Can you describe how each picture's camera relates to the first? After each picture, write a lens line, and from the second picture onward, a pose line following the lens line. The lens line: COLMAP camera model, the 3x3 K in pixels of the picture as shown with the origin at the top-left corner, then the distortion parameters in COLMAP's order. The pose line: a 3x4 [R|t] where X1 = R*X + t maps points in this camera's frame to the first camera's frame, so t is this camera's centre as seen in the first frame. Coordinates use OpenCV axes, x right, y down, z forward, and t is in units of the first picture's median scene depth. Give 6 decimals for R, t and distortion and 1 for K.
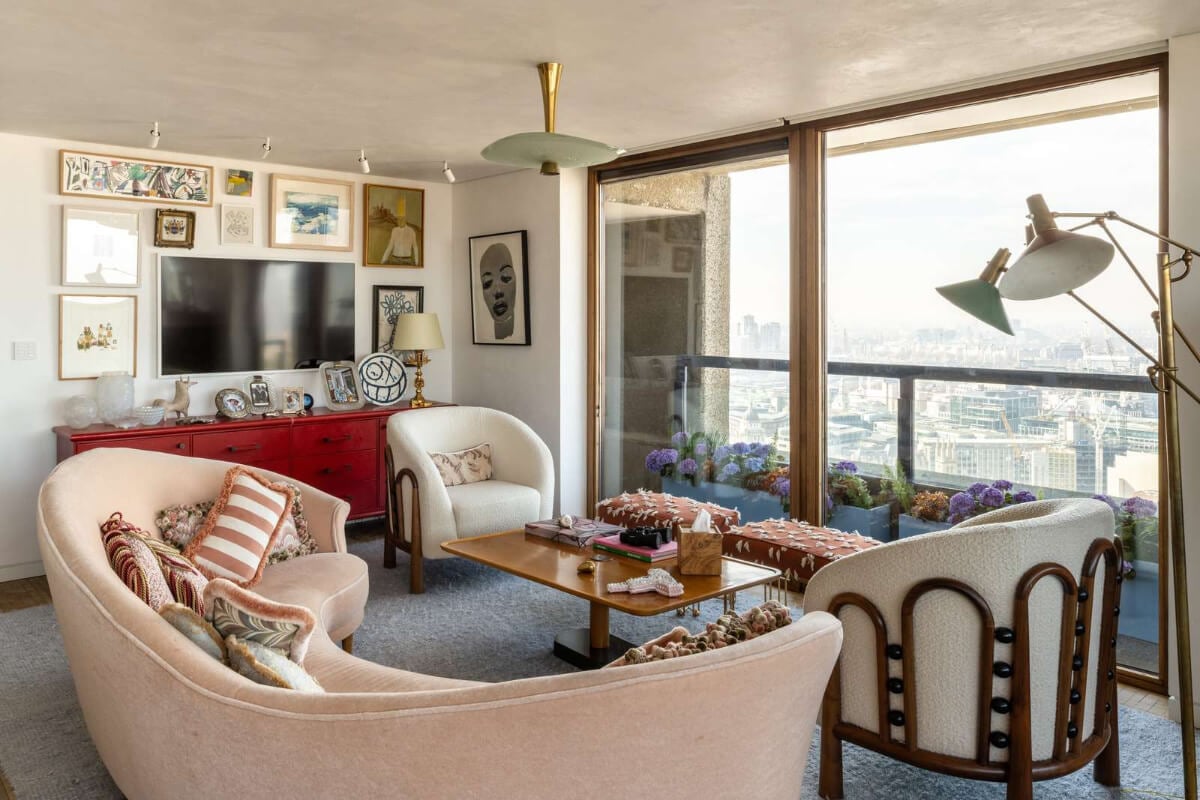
lens RADIAL K [[910.5, 0, 597.9], [0, 910.5, 317.3], [0, 0, 1]] dist [0.003556, -0.001729]
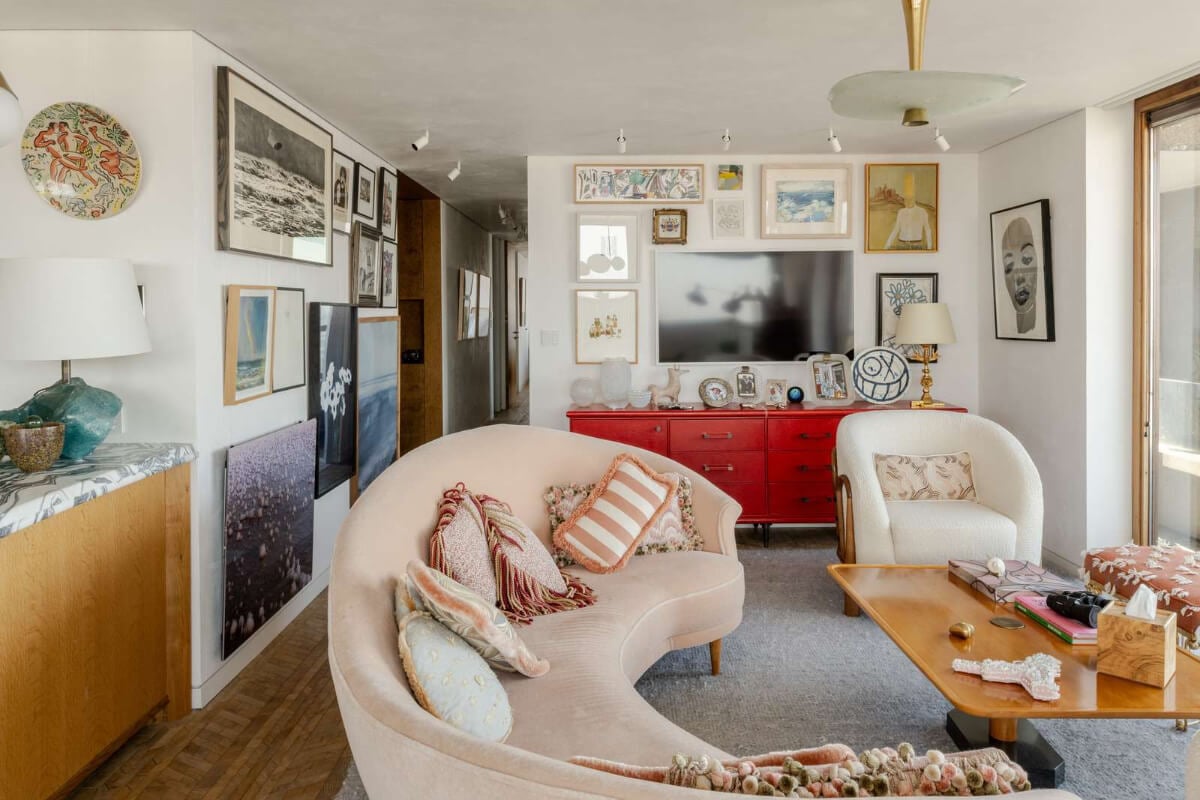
lens RADIAL K [[896.2, 0, 615.4], [0, 896.2, 321.7], [0, 0, 1]] dist [0.005674, -0.004083]
pose [[0.745270, 0.002786, -0.666757, 0.183435], [0.005753, 0.999927, 0.010609, 0.003048], [0.666738, -0.011743, 0.745200, 0.163299]]
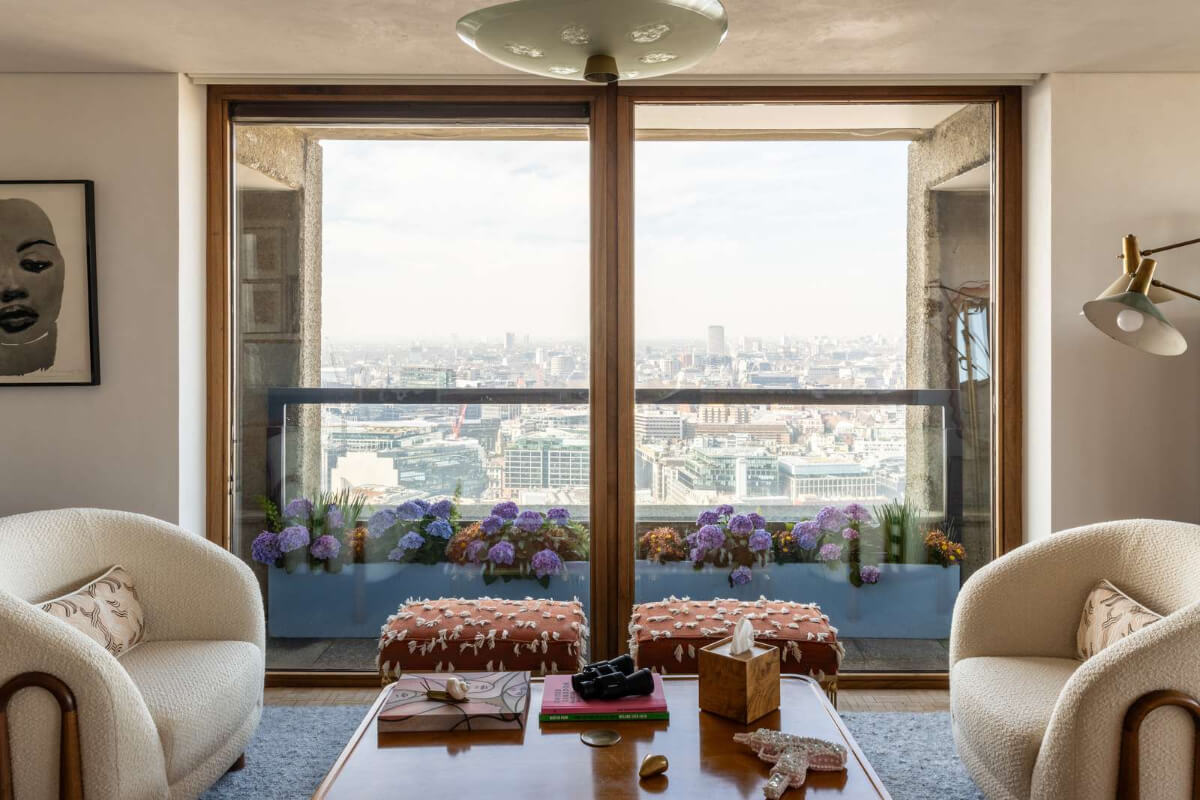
lens RADIAL K [[896.2, 0, 615.4], [0, 896.2, 321.7], [0, 0, 1]] dist [0.005674, -0.004083]
pose [[0.667121, 0.008073, 0.744906, -0.305090], [0.000588, 0.999935, -0.011364, -0.001963], [-0.744950, 0.008019, 0.667073, 0.423025]]
